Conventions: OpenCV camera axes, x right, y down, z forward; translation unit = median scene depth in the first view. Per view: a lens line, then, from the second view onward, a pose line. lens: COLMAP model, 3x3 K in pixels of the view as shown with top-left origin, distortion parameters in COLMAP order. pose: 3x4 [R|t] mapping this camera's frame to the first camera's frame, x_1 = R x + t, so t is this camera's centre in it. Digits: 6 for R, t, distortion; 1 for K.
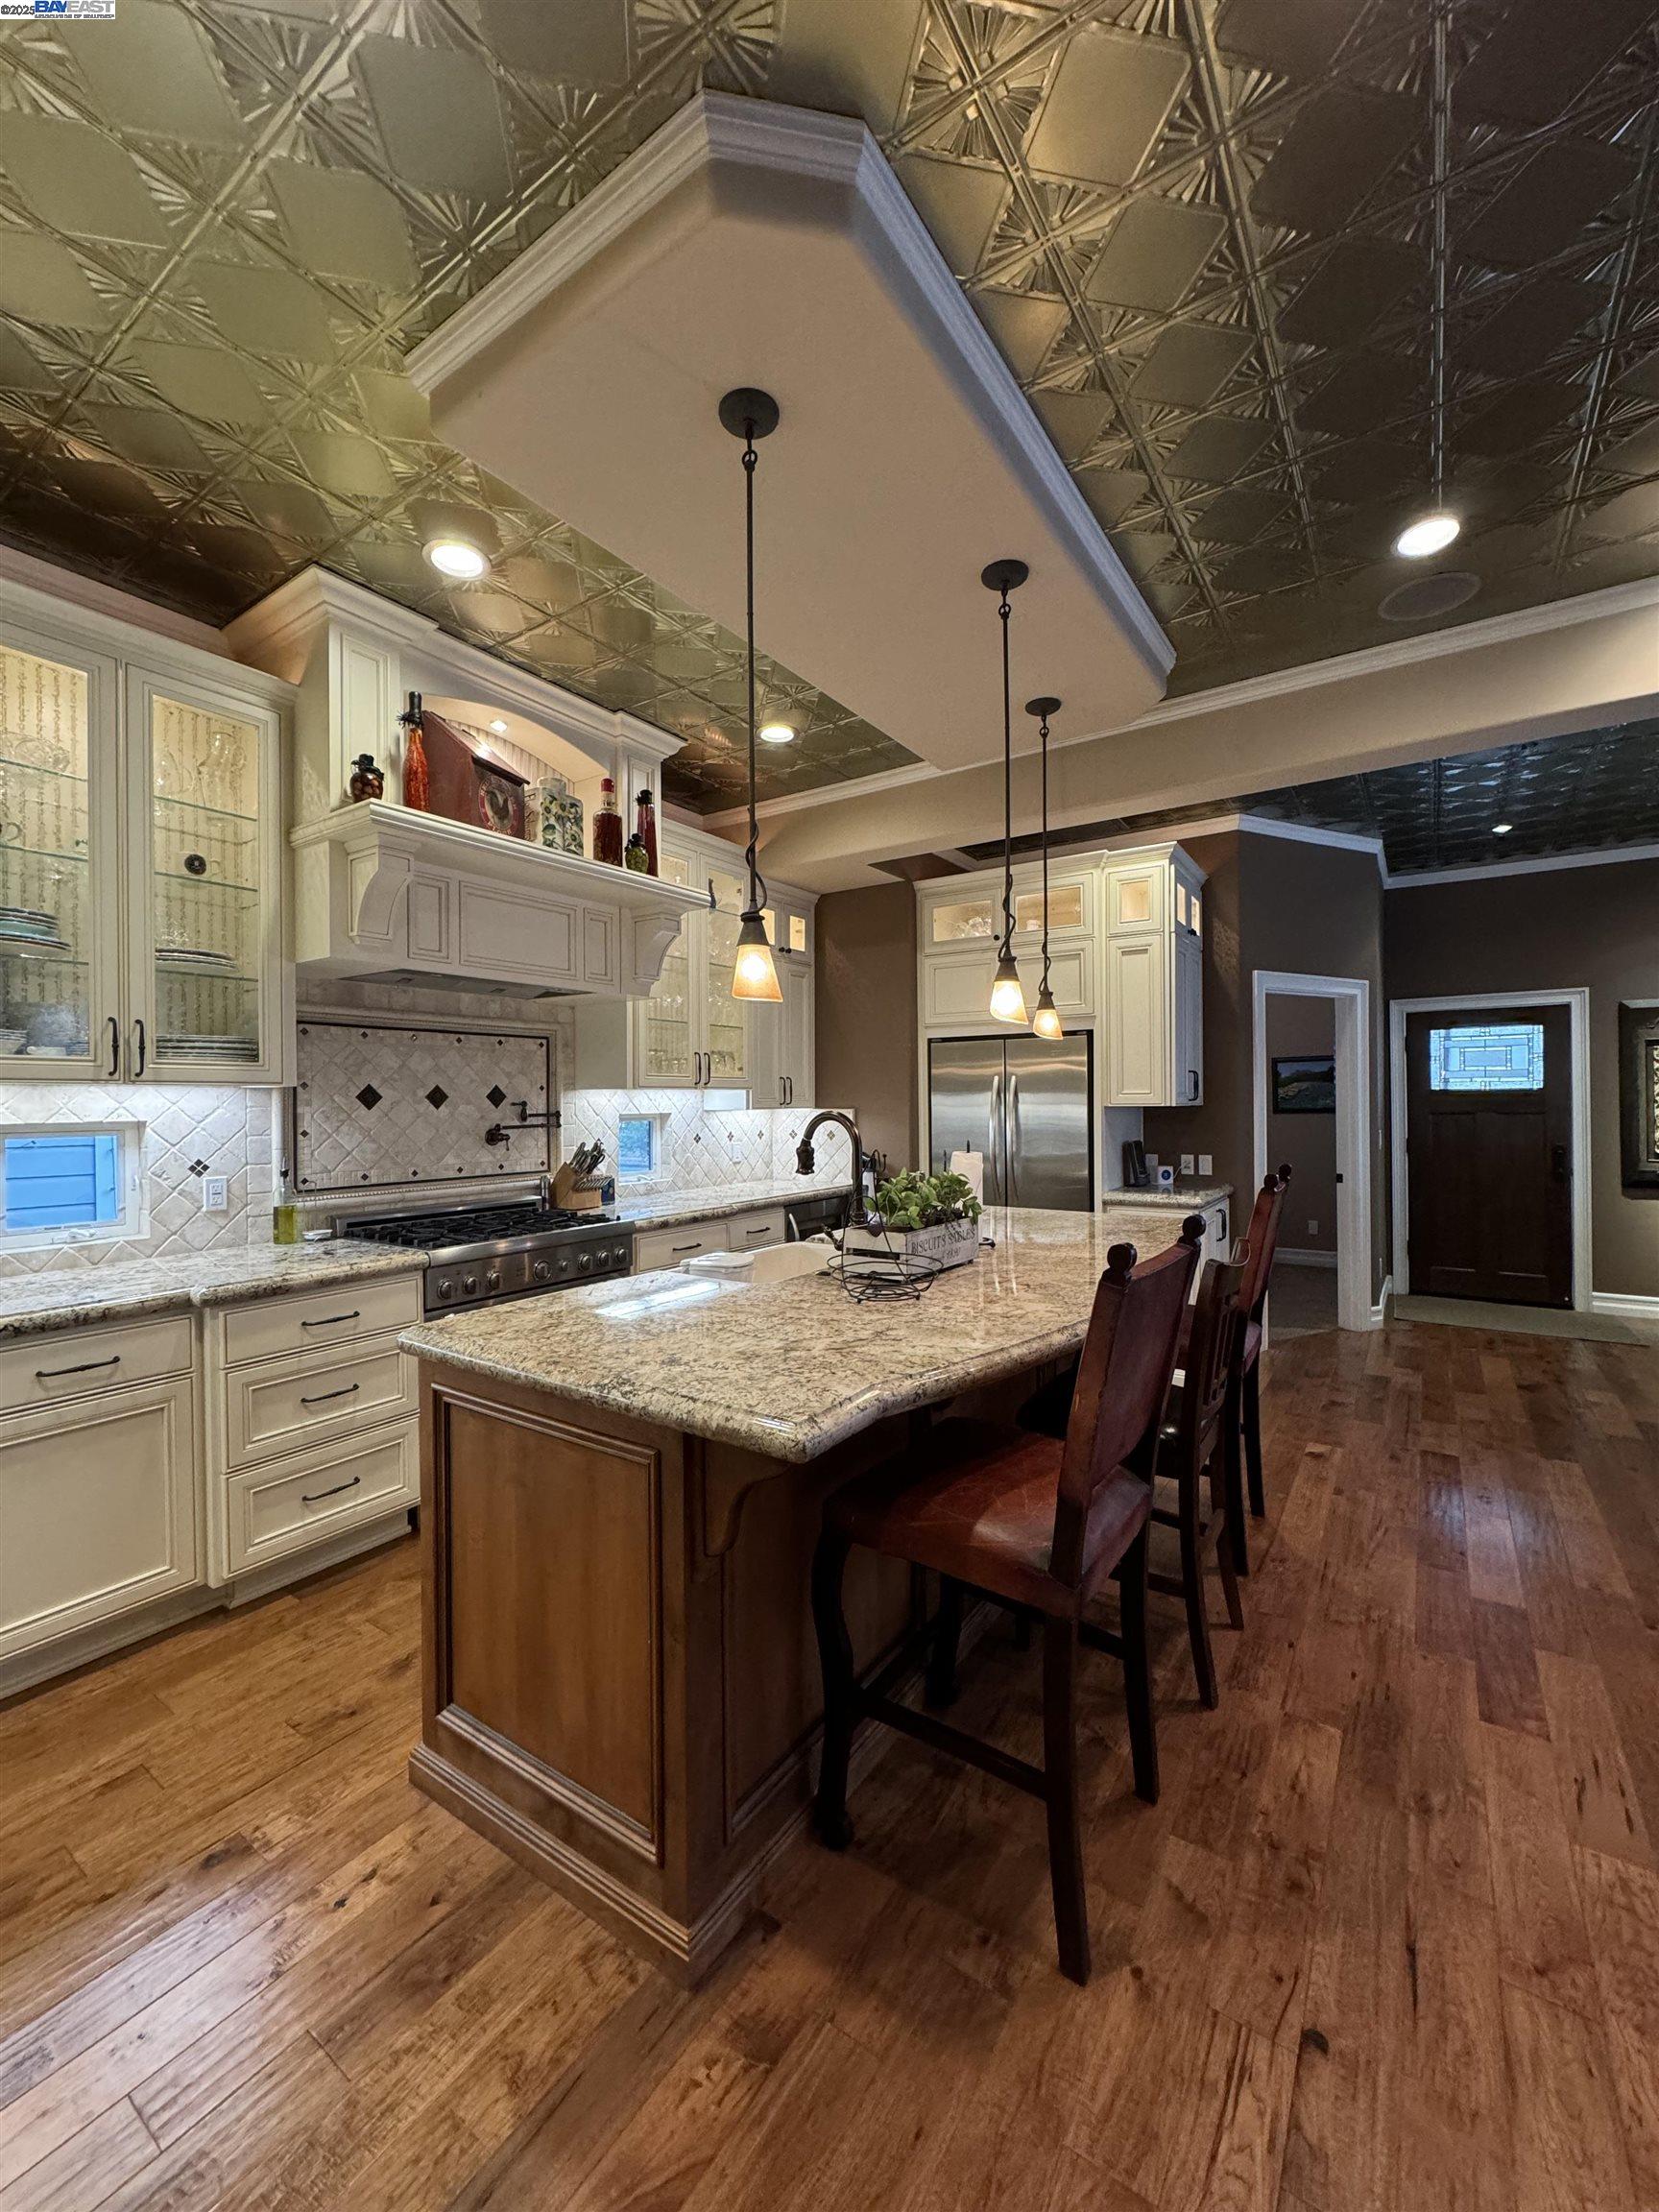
lens RADIAL K [[876.7, 0, 831.1], [0, 876.7, 1102.4], [0, 0, 1]] dist [-0.001207, -0.000106]
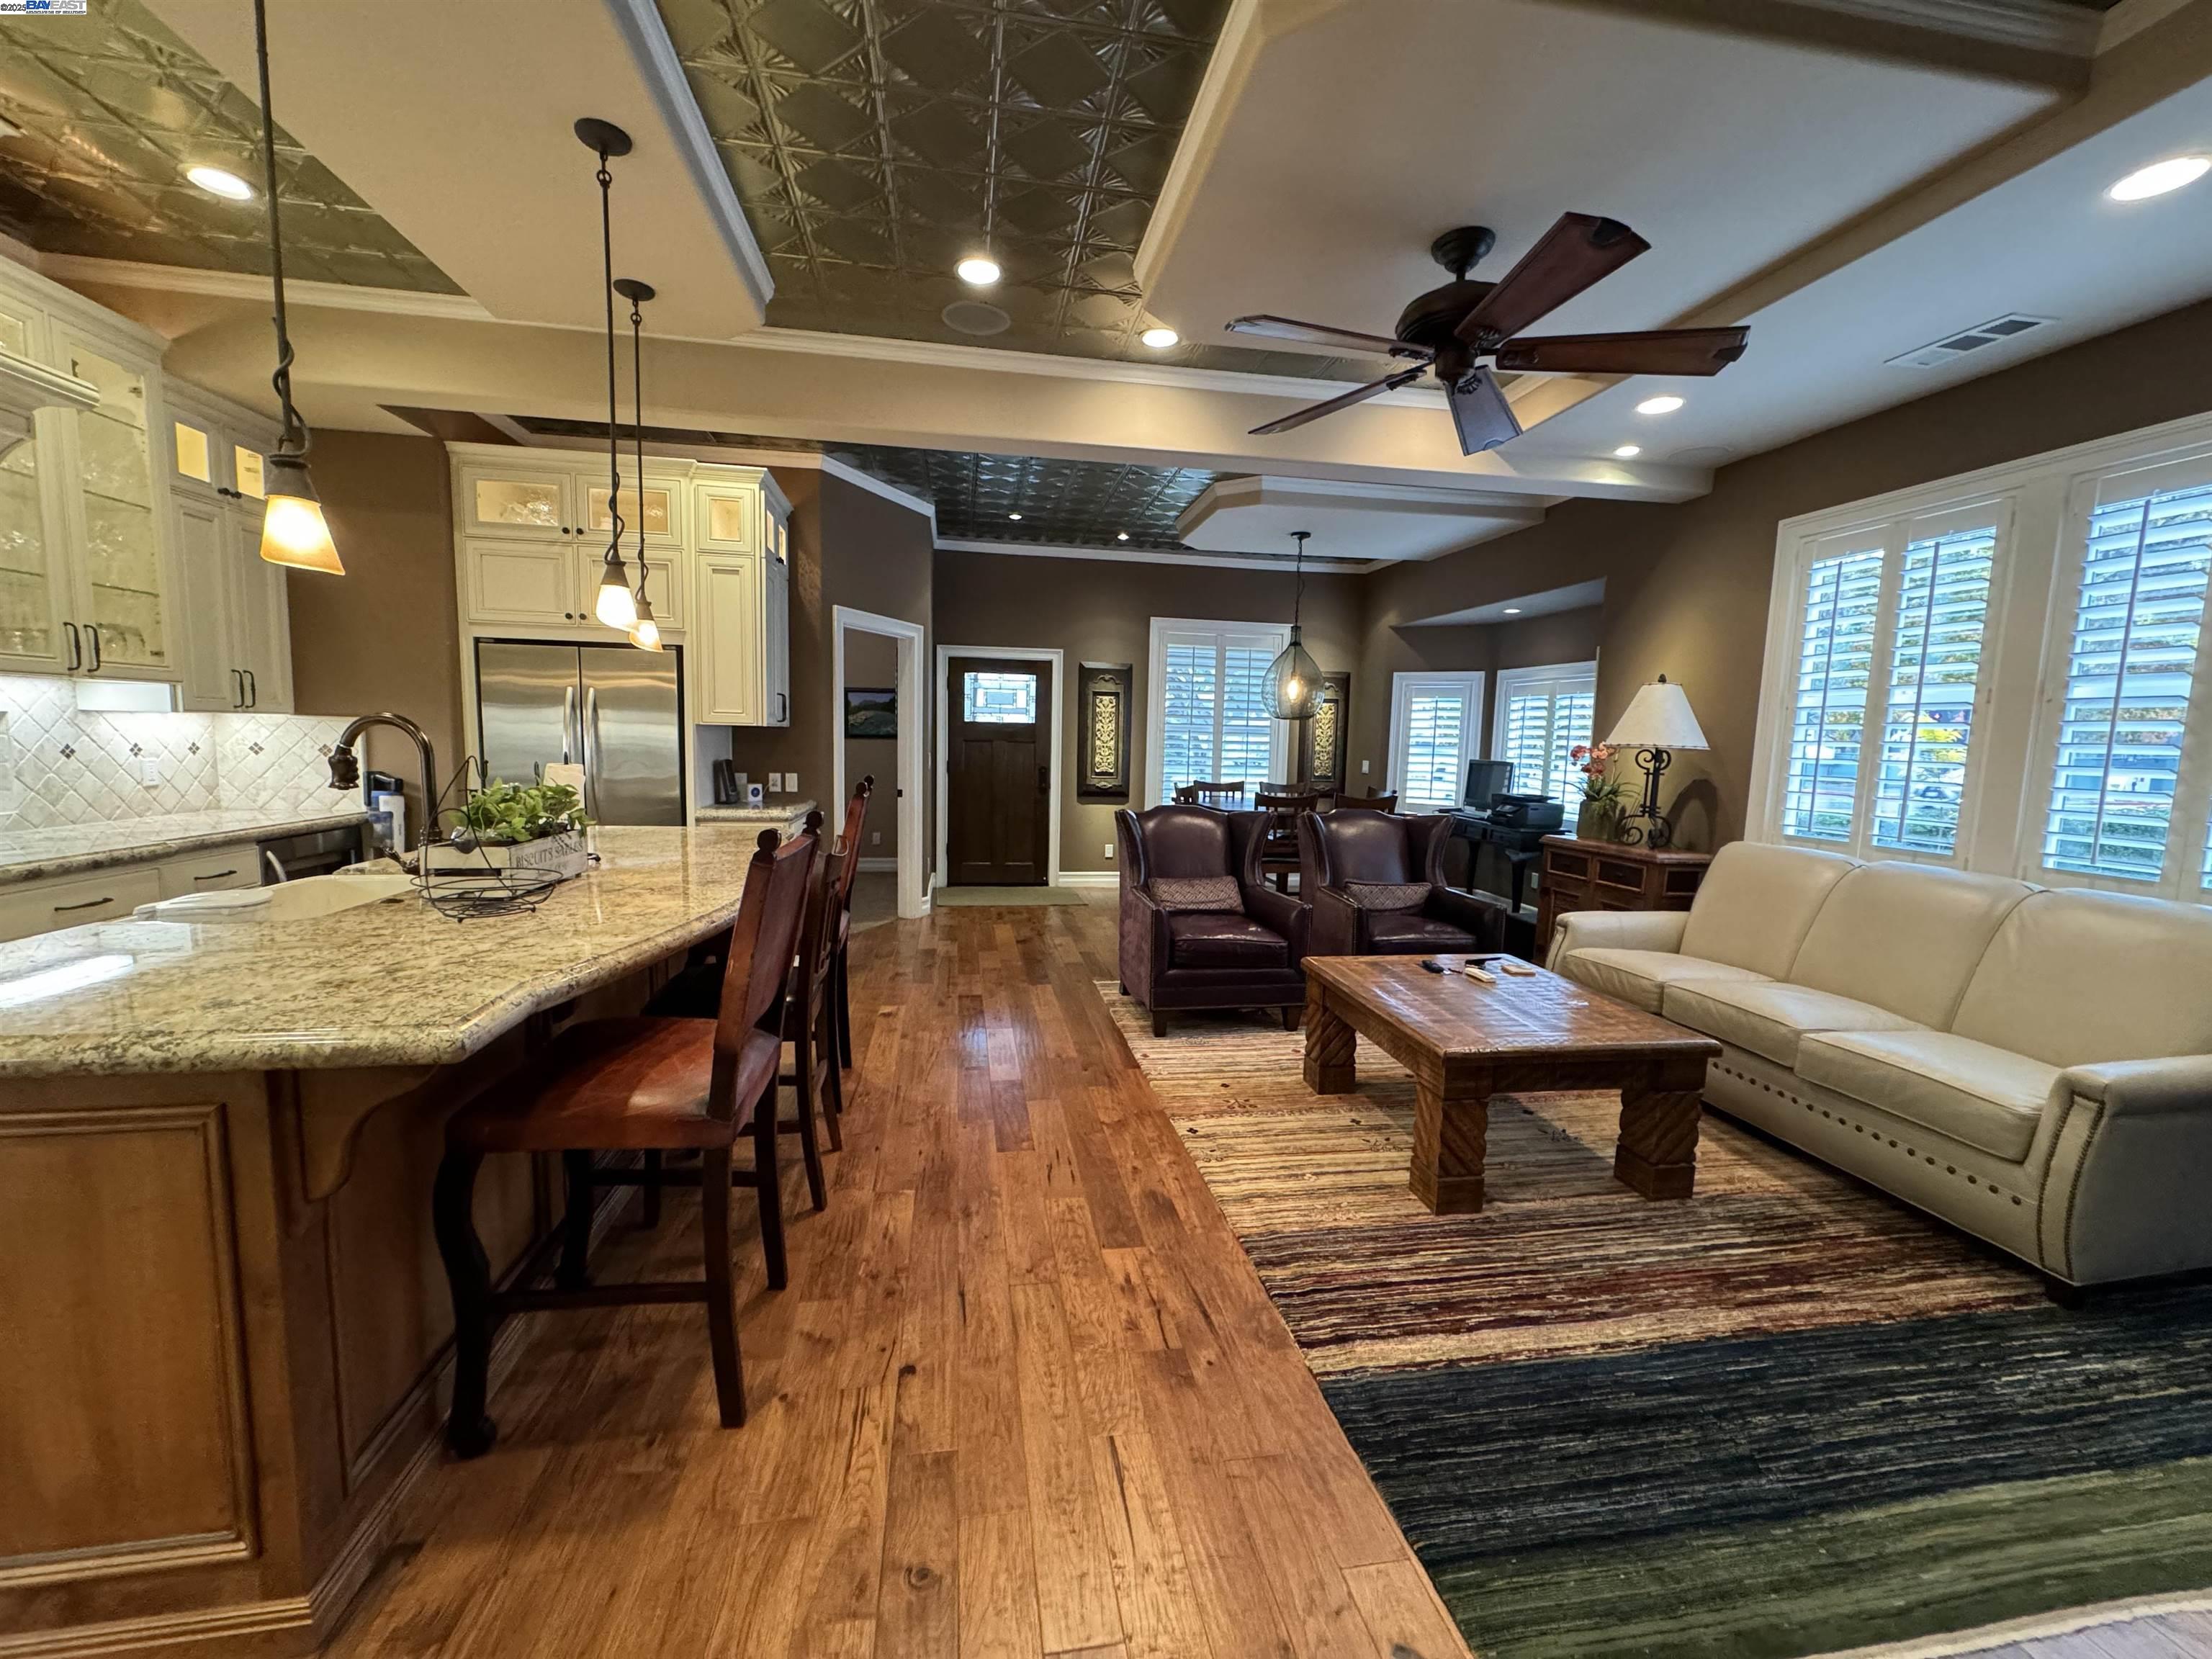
lens RADIAL K [[876.7, 0, 1104.2], [0, 876.7, 828.0], [0, 0, 1]] dist [-0.001207, -0.000106]
pose [[0.721066, -0.046531, 0.691302, -0.078935], [-0.031330, 0.994532, 0.099619, 0.012799], [-0.692158, -0.093491, 0.715666, -0.080736]]
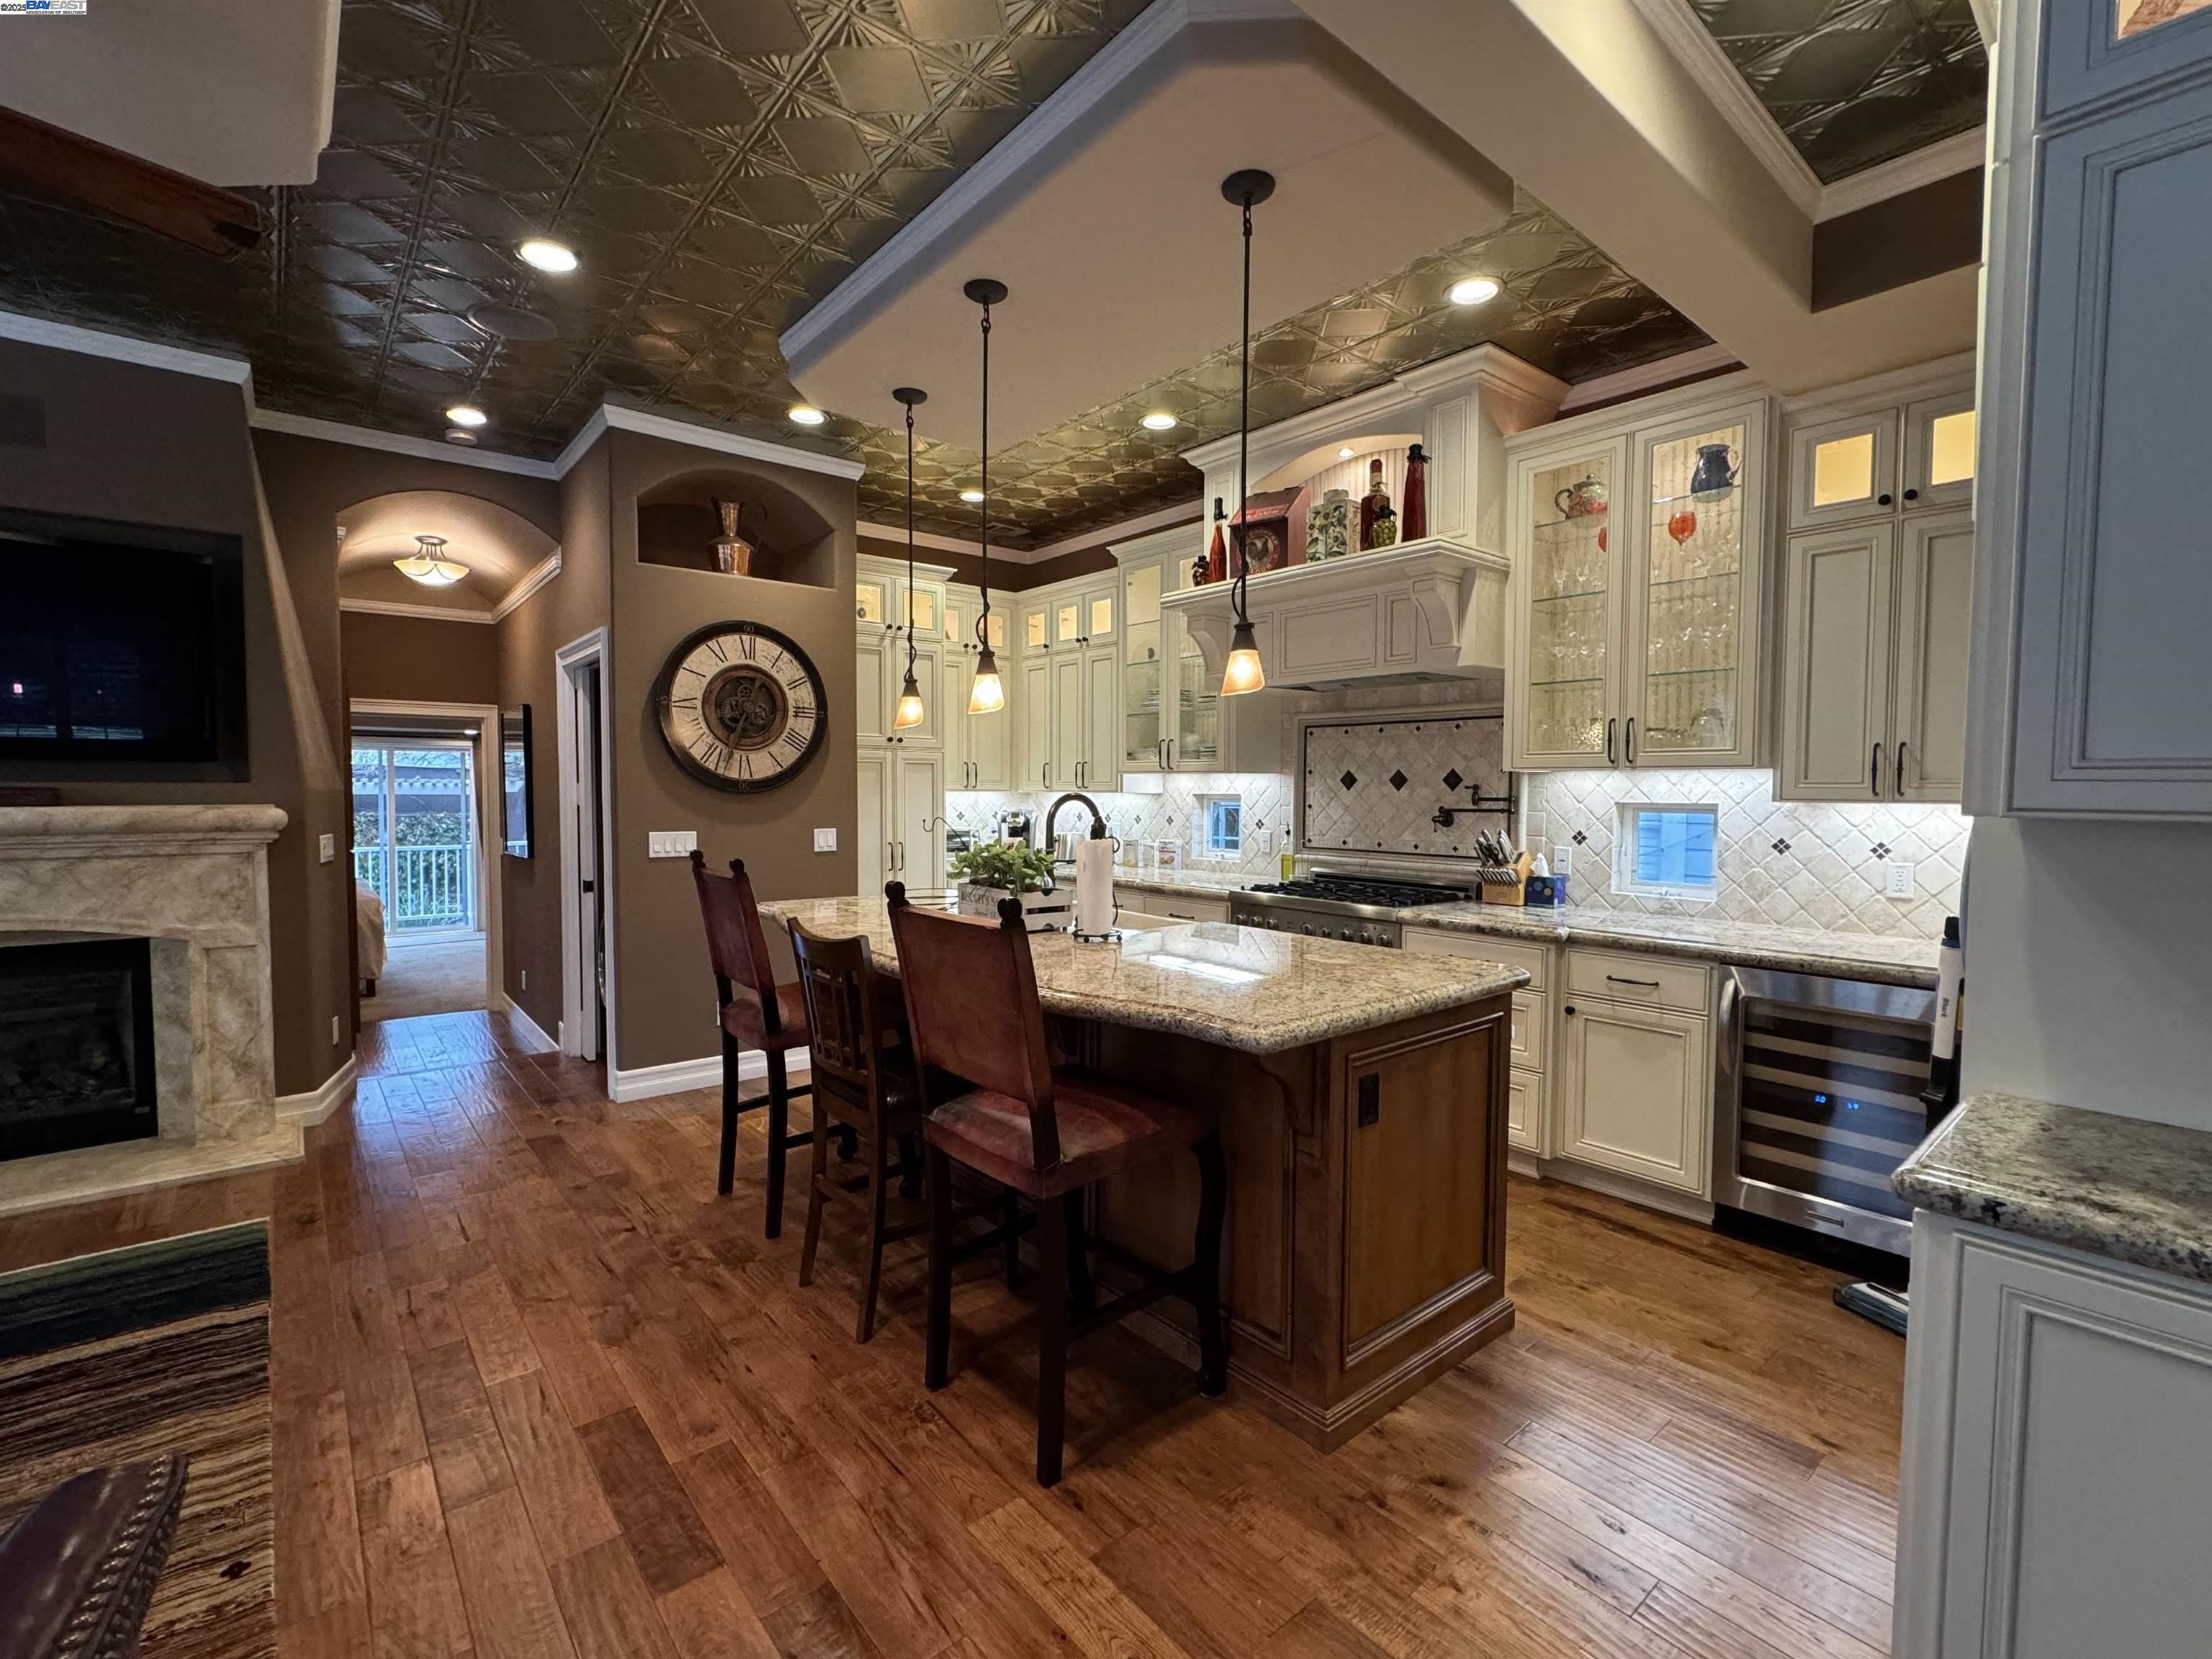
lens RADIAL K [[984.3, 0, 1099.8], [0, 984.3, 824.1], [0, 0, 1]] dist [-0.010053, 0.000736]
pose [[-0.274047, 0.042848, -0.960761, 1.151752], [-0.005889, 0.998913, 0.046230, -0.007675], [0.961698, 0.018327, -0.273496, 1.268339]]
